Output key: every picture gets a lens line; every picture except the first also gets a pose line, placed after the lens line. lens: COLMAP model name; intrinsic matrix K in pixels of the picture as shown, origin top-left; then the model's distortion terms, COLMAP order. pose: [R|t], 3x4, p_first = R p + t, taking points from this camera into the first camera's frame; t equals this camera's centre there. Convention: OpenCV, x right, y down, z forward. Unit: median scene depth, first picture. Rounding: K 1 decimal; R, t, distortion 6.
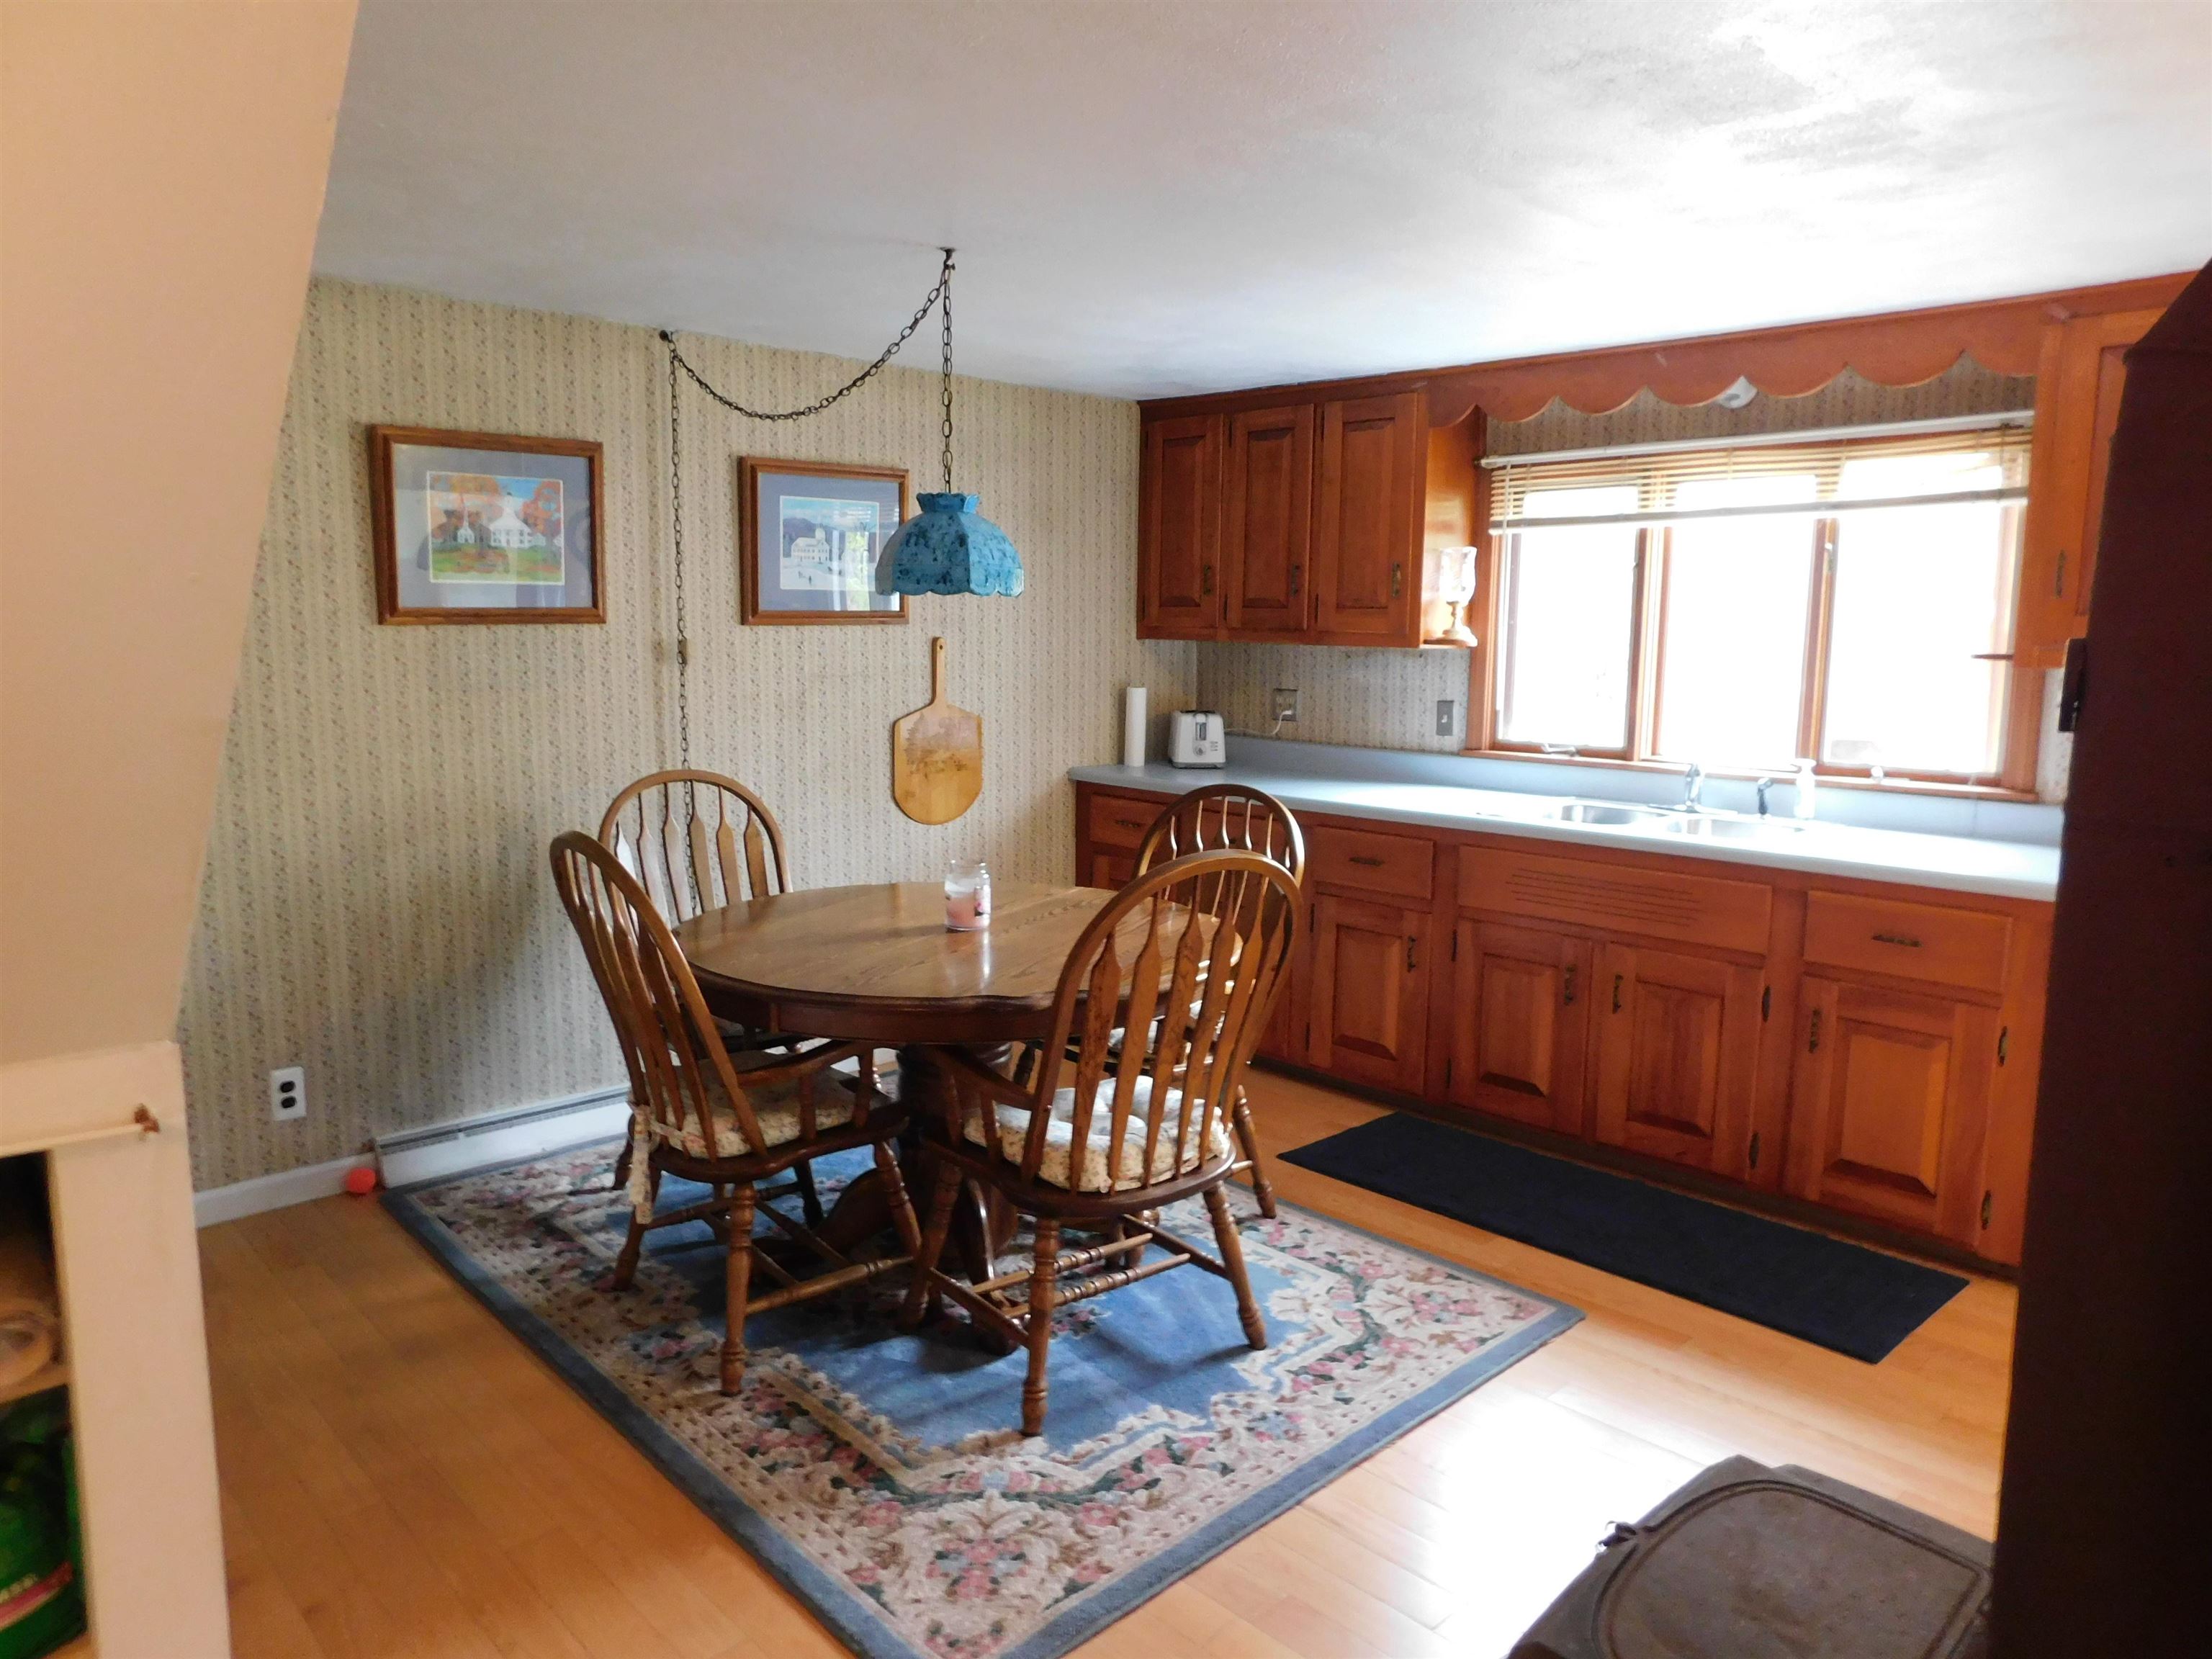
lens RADIAL K [[1448.7, 0, 1113.4], [0, 1448.7, 821.8], [0, 0, 1]] dist [-0.078244, 0.059264]
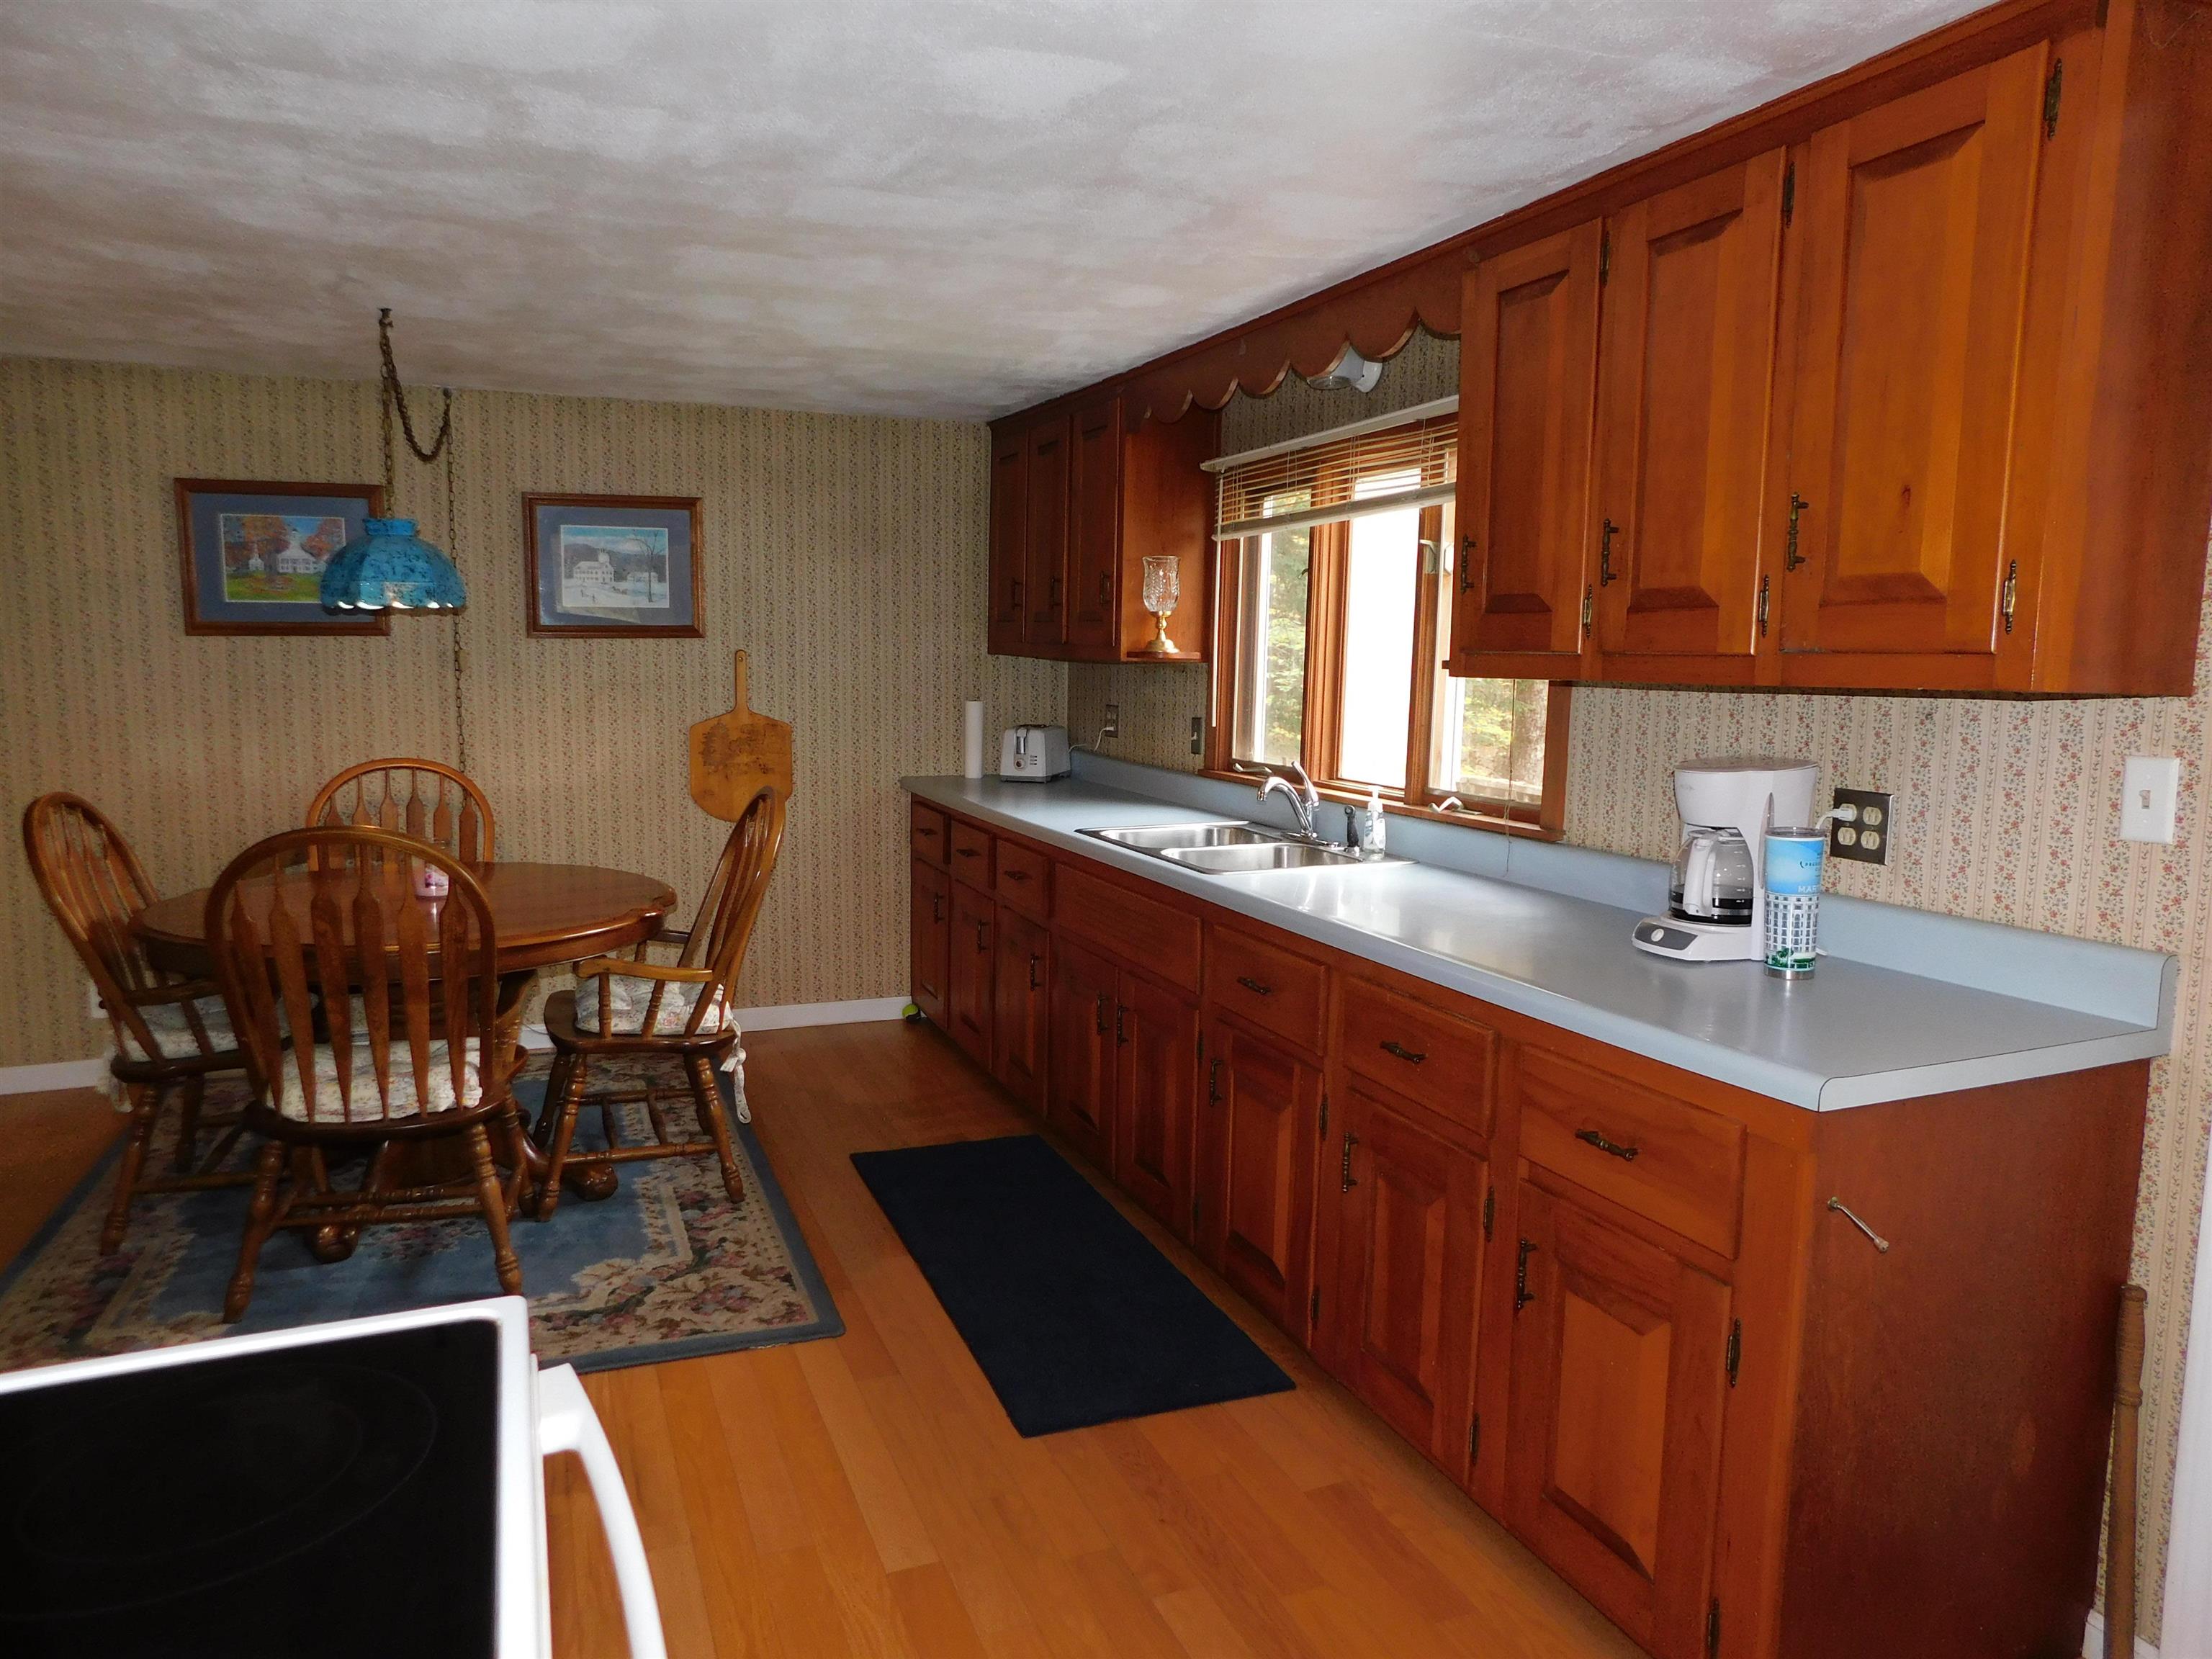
lens RADIAL K [[1448.7, 0, 1113.4], [0, 1448.7, 821.8], [0, 0, 1]] dist [-0.078244, 0.059264]
pose [[0.931823, 0.045502, -0.360049, 0.678675], [-0.052820, 0.998549, -0.010506, -0.002525], [0.359048, 0.028807, 0.932874, 0.116989]]
